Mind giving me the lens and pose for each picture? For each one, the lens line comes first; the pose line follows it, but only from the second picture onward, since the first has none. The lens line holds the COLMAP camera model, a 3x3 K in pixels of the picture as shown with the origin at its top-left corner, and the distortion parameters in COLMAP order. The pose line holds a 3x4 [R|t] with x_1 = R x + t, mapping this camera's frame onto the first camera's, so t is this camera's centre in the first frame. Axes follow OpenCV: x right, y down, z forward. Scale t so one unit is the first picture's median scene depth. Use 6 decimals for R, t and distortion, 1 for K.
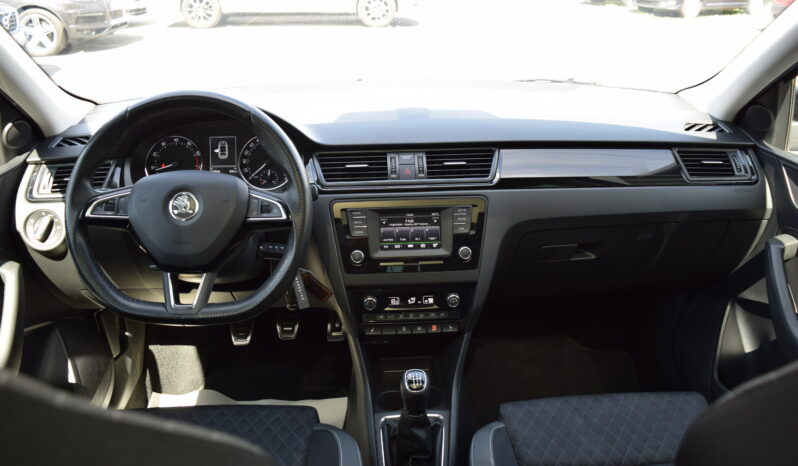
lens RADIAL K [[633.6, 0, 399.0], [0, 633.6, 233.0], [0, 0, 1]] dist [-0.109876, 0.000196]
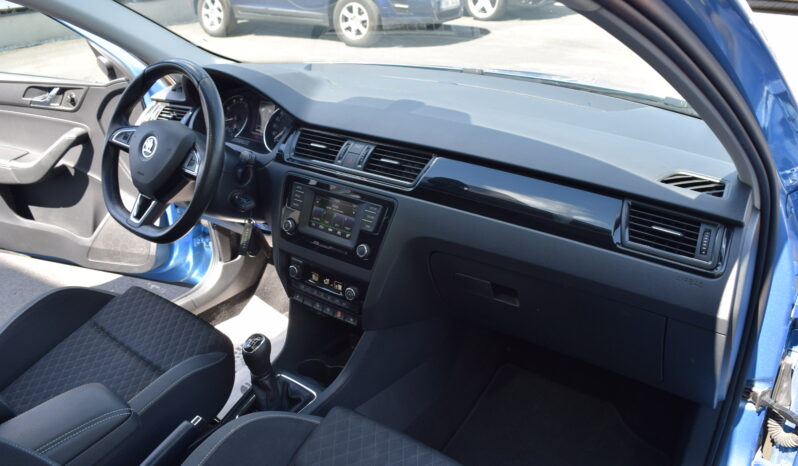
lens RADIAL K [[633.6, 0, 399.0], [0, 633.6, 233.0], [0, 0, 1]] dist [-0.109876, 0.000196]
pose [[0.750805, 0.266303, -0.604462, 0.725186], [-0.245287, 0.962096, 0.119191, -0.124899], [0.613291, 0.058777, 0.787667, 0.247966]]
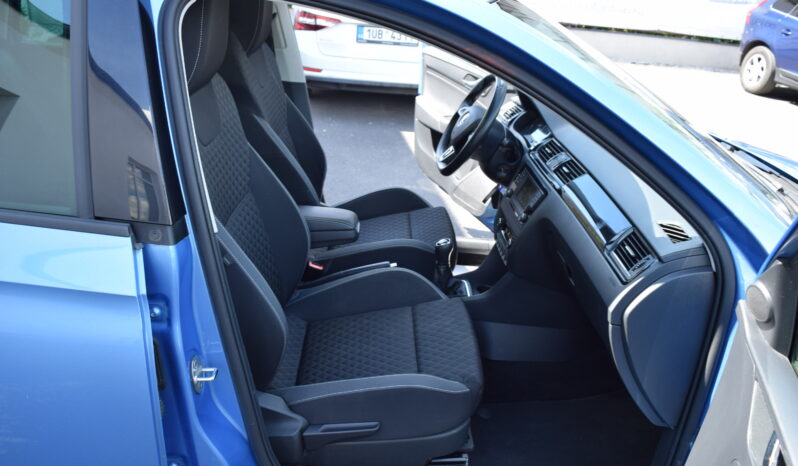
lens RADIAL K [[633.6, 0, 399.0], [0, 633.6, 233.0], [0, 0, 1]] dist [-0.109876, 0.000196]
pose [[-0.024118, 0.401850, -0.915388, 1.467910], [-0.470576, 0.803306, 0.365045, -0.340669], [0.882030, 0.439564, 0.169727, 0.495434]]
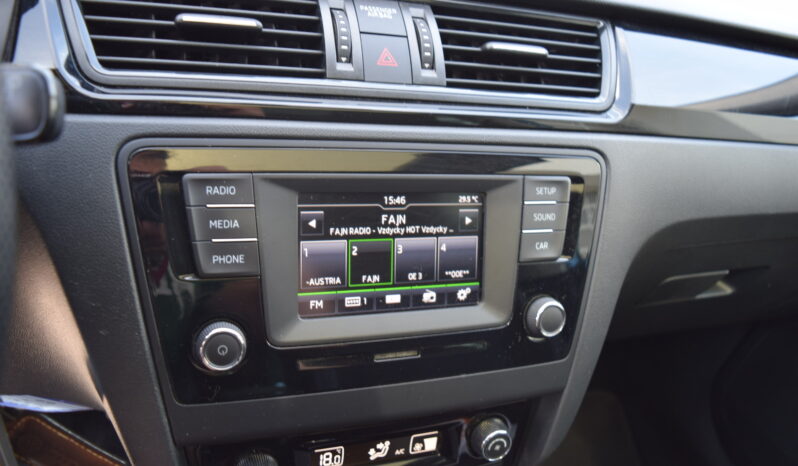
lens RADIAL K [[633.6, 0, 399.0], [0, 633.6, 233.0], [0, 0, 1]] dist [-0.109876, 0.000196]
pose [[0.946556, 0.012695, 0.322289, -0.079594], [-0.047434, 0.993840, 0.100165, -0.043048], [-0.319032, -0.110099, 0.941327, 0.699756]]
